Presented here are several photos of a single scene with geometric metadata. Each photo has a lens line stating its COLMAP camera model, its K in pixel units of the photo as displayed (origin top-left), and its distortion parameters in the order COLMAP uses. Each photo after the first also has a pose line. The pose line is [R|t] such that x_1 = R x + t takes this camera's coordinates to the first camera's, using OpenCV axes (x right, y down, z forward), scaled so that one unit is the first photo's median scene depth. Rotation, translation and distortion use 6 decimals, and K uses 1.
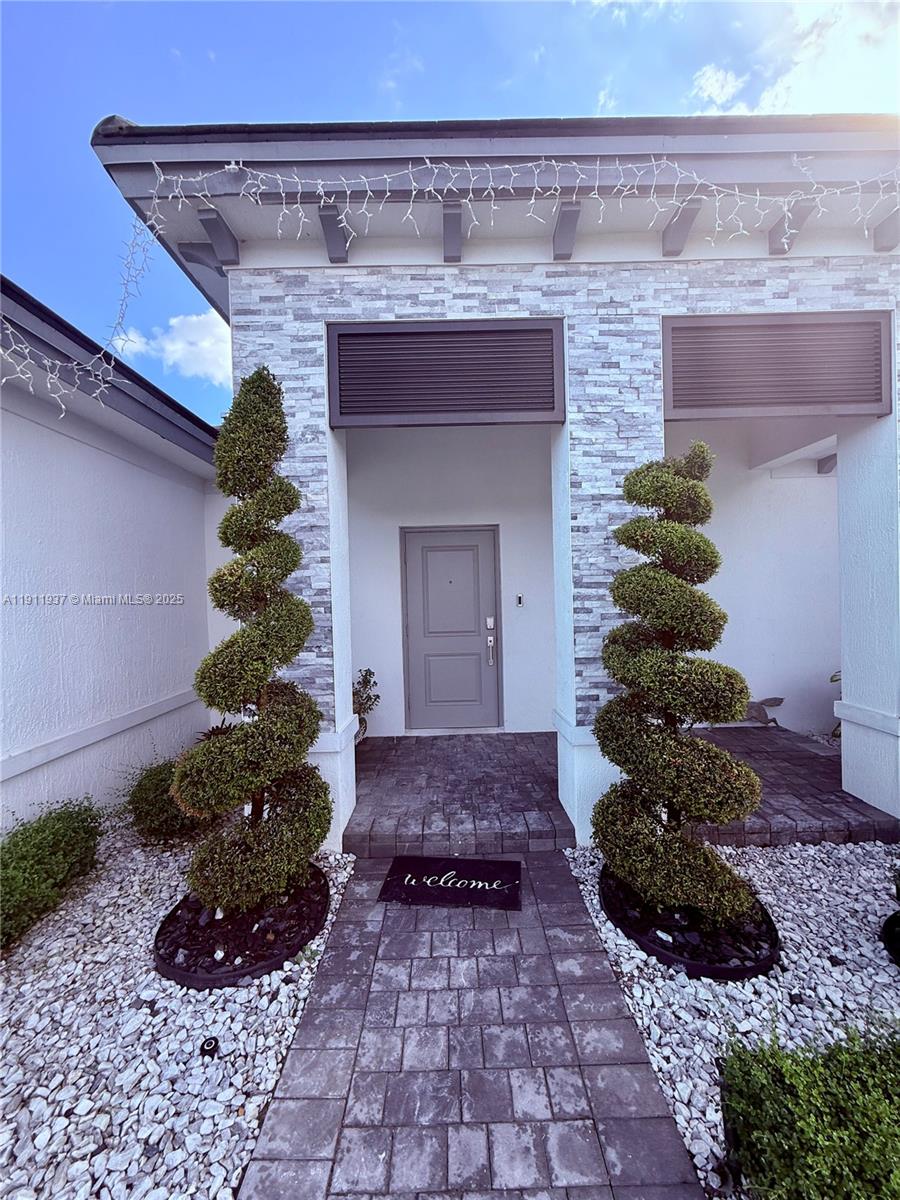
lens RADIAL K [[485.1, 0, 450.7], [0, 485.1, 589.8], [0, 0, 1]] dist [-0.001623, -0.000083]
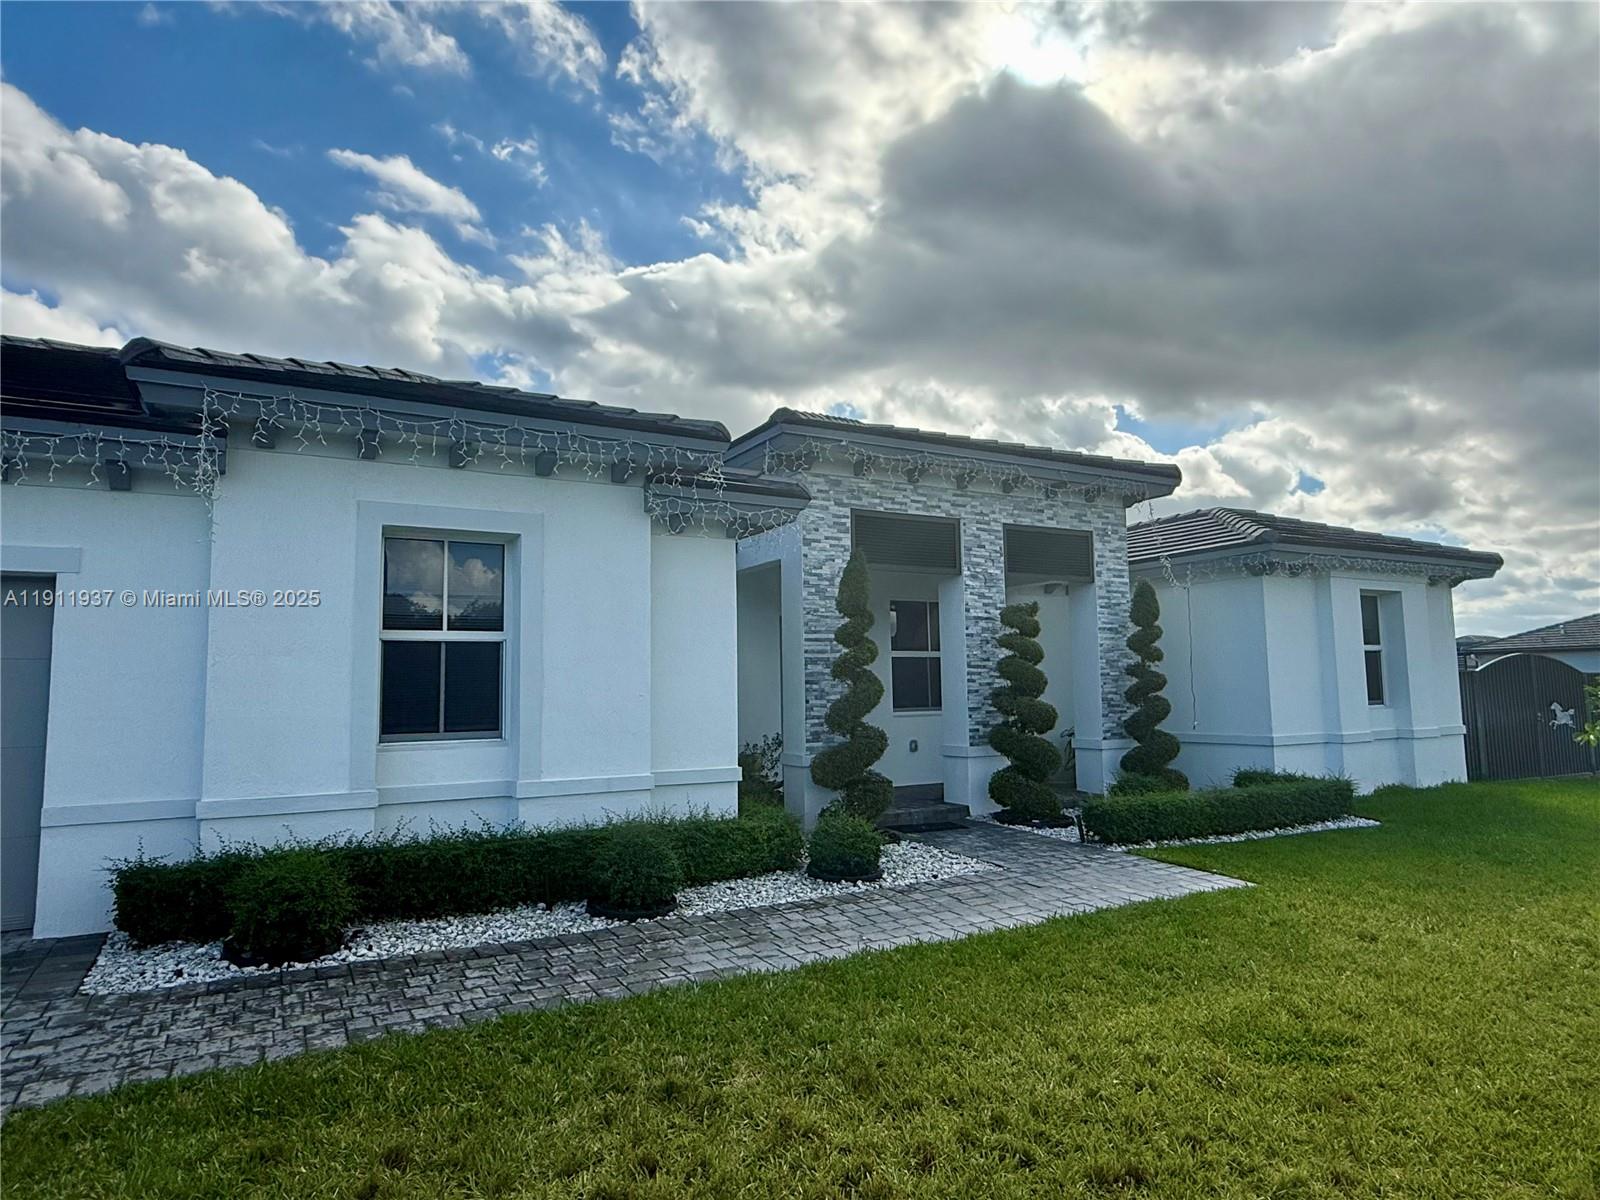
lens RADIAL K [[938.9, 0, 801.7], [0, 938.9, 599.2], [0, 0, 1]] dist [-0.007958, 0.001466]
pose [[0.877597, 0.057878, 0.475892, -1.952746], [-0.001346, 0.992979, -0.118283, 0.155629], [-0.479397, 0.103164, 0.871513, -1.754563]]
